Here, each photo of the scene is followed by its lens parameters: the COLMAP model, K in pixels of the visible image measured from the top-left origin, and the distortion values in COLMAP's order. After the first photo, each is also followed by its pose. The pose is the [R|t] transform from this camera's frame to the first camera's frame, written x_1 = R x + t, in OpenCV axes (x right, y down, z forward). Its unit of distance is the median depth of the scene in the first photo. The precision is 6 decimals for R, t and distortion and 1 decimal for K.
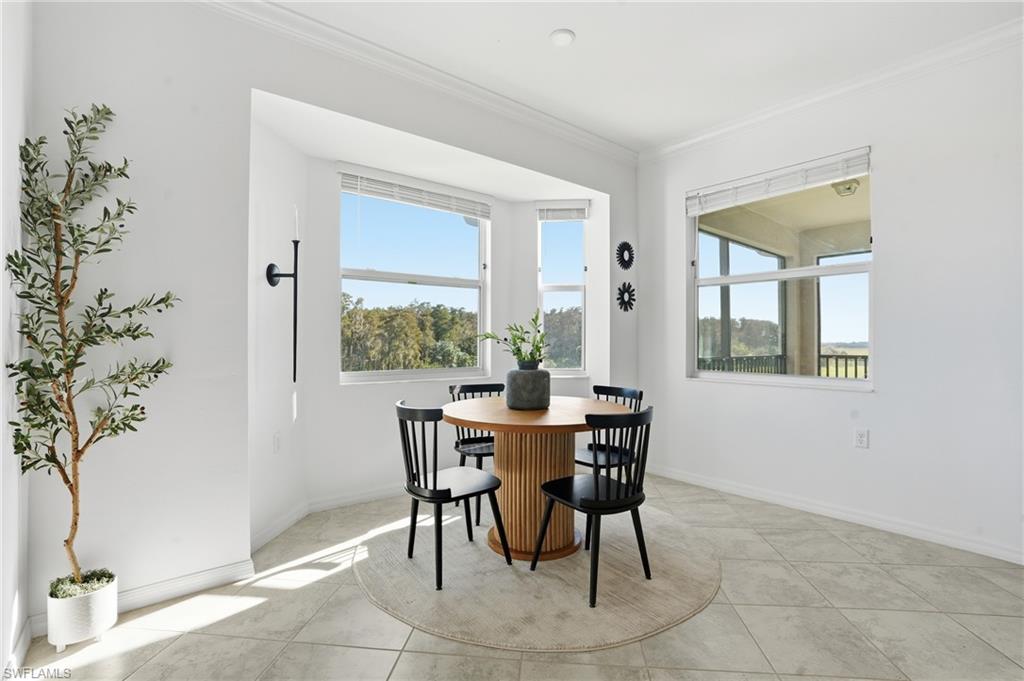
lens RADIAL K [[478.8, 0, 513.7], [0, 478.8, 336.8], [0, 0, 1]] dist [-0.071275, 0.025179]
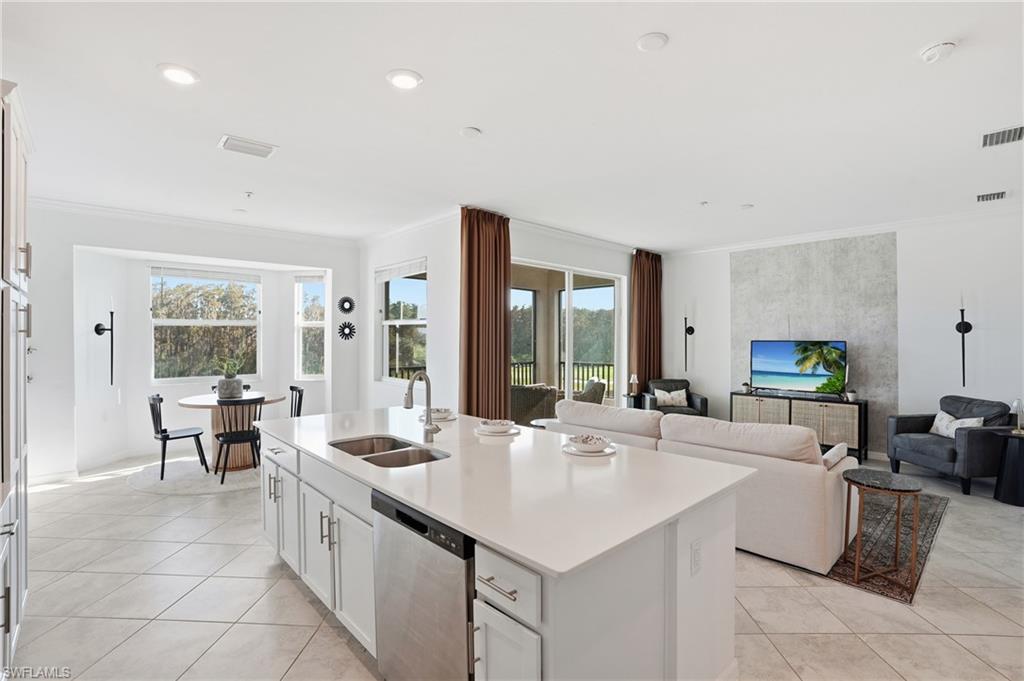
lens RADIAL K [[478.8, 0, 513.7], [0, 478.8, 336.8], [0, 0, 1]] dist [-0.071275, 0.025179]
pose [[0.997880, -0.000648, 0.065079, 1.060810], [0.000084, 0.999962, 0.008661, -0.117547], [-0.065083, -0.008637, 0.997843, -0.990697]]
